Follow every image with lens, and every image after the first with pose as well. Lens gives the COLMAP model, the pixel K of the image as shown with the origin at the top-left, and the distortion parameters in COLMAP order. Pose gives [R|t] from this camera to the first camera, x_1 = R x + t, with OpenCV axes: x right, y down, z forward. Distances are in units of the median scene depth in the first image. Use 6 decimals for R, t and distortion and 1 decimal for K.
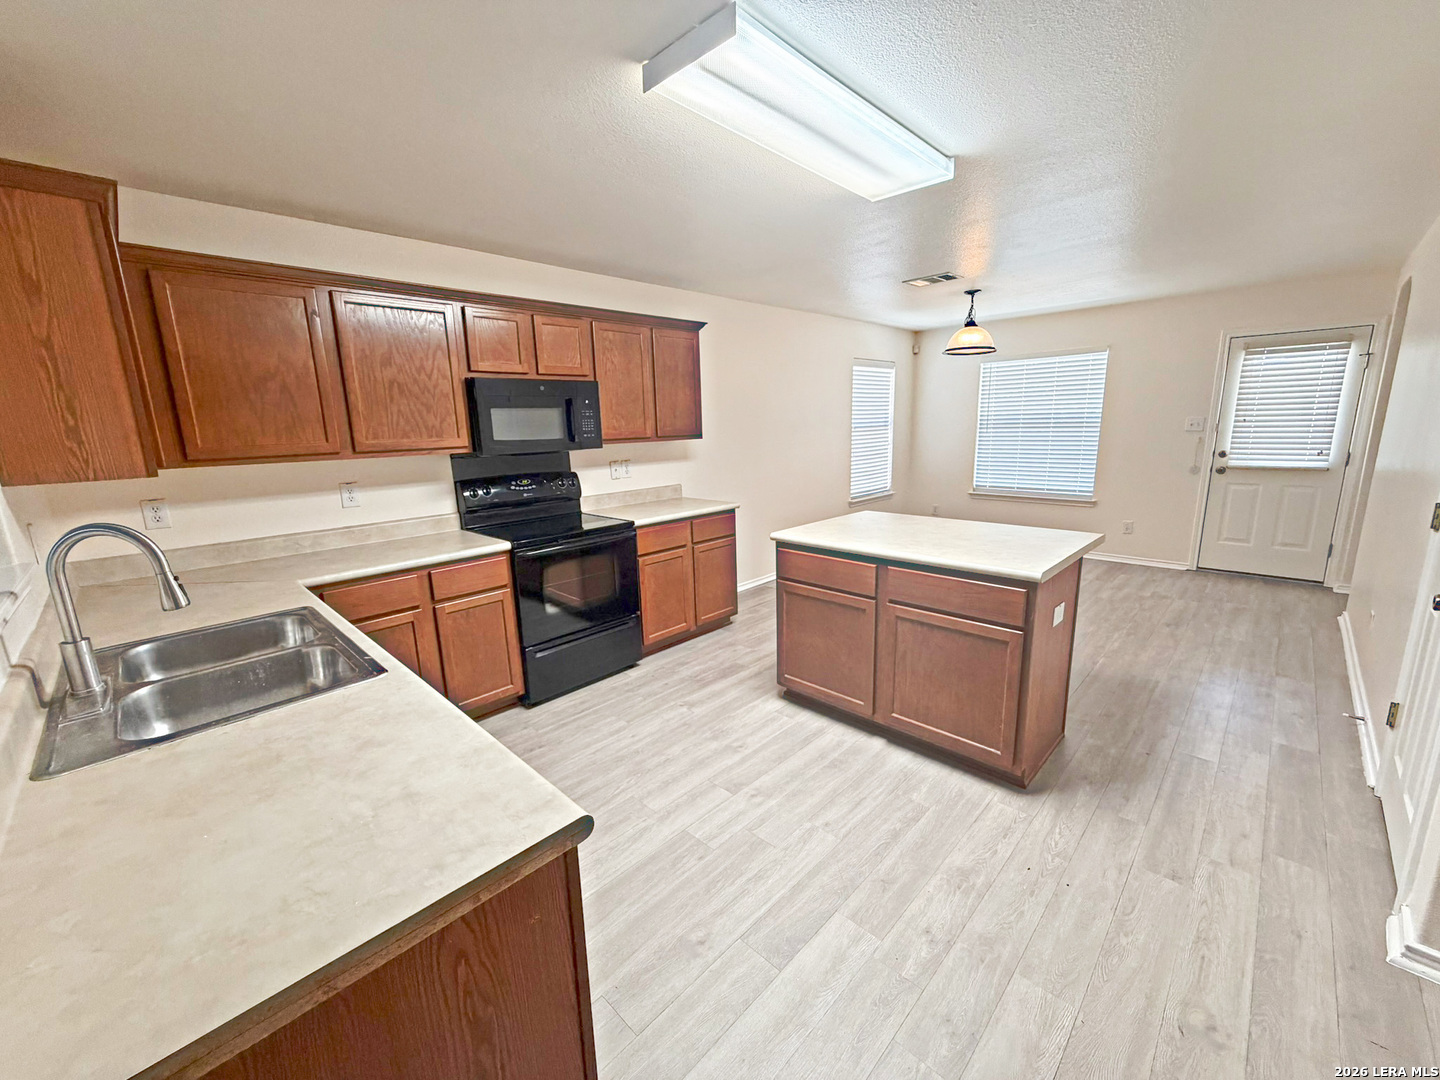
lens RADIAL K [[590.2, 0, 710.6], [0, 590.2, 543.7], [0, 0, 1]] dist [0.000213, -0.000041]
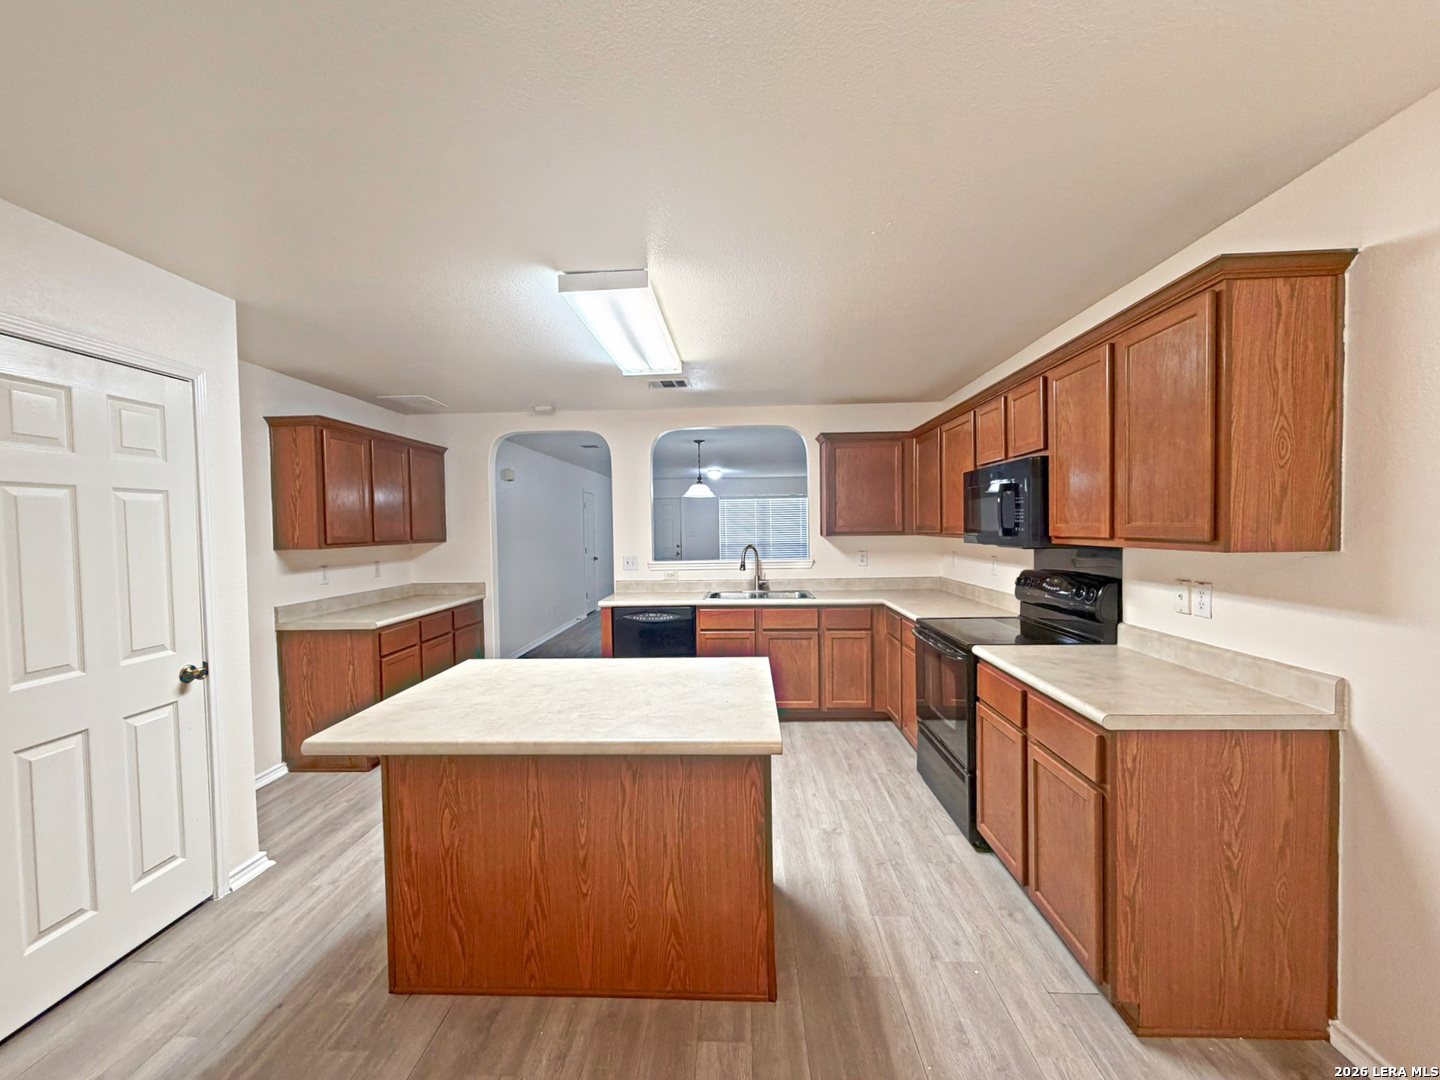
lens RADIAL K [[578.9, 0, 719.9], [0, 578.9, 542.4], [0, 0, 1]] dist [0.000866, -0.000068]
pose [[-0.734019, 0.061873, -0.676305, 0.489734], [-0.097191, 0.976020, 0.194778, -0.230967], [0.672139, 0.208701, -0.710404, 1.074898]]
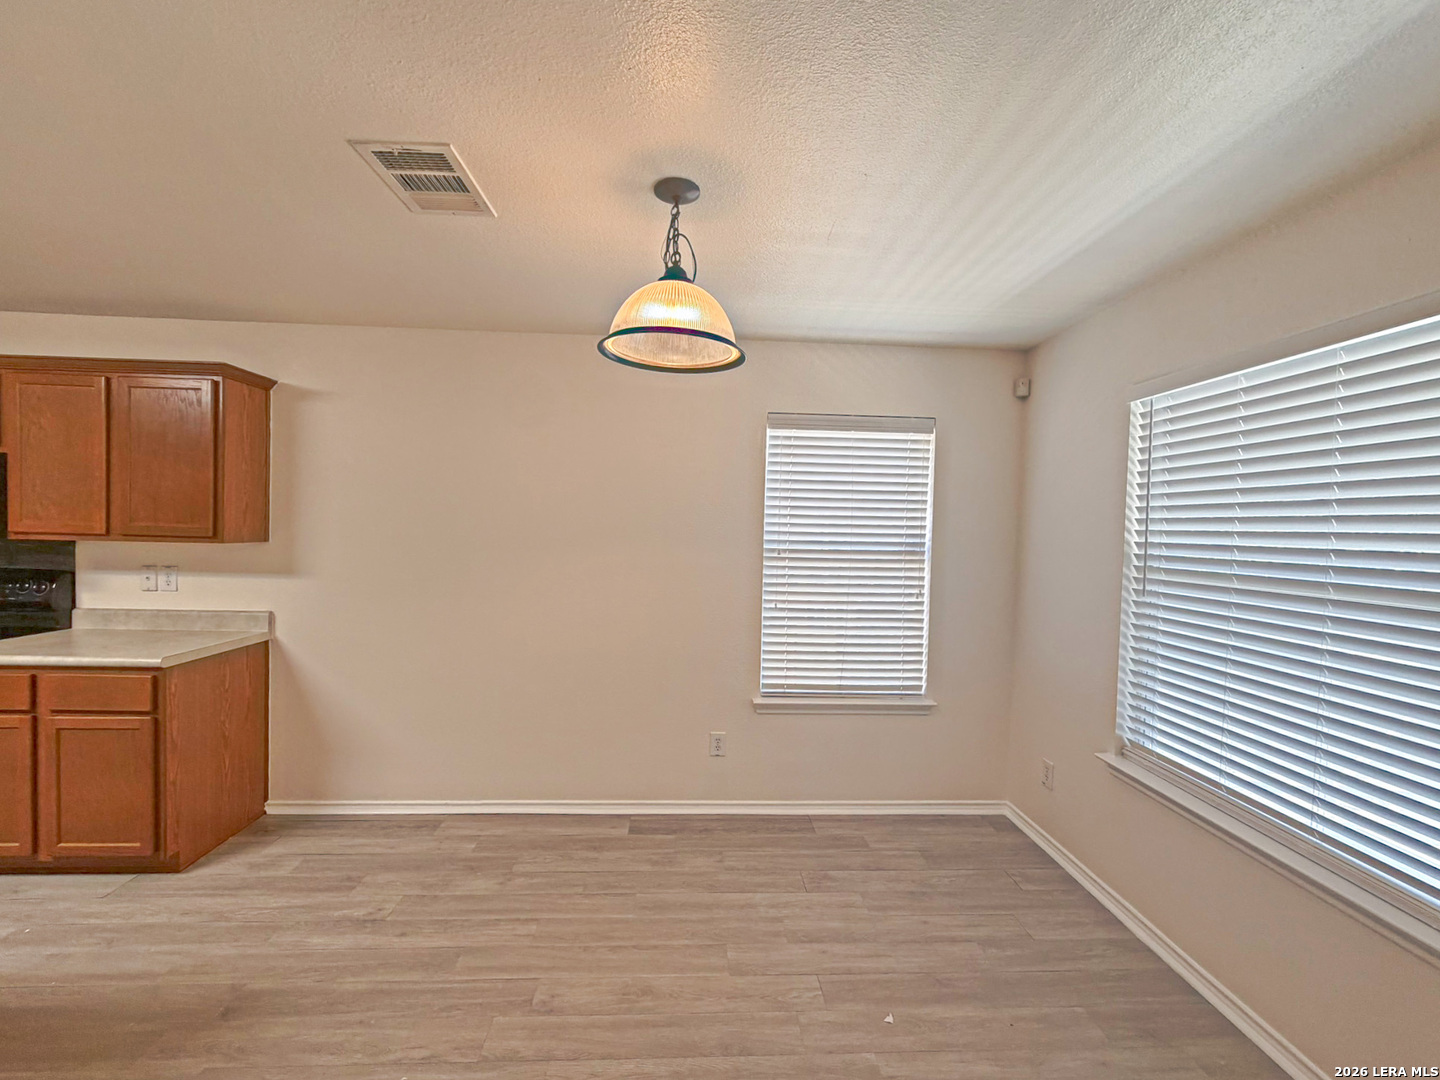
lens RADIAL K [[622.0, 0, 720.0], [0, 622.0, 540.0], [0, 0, 1]] dist [-0.001742, -0.000290]
pose [[0.736240, 0.065765, -0.673517, 0.826463], [-0.183608, 0.977346, -0.105275, -0.214392], [0.651336, 0.201171, 0.731636, 0.889939]]
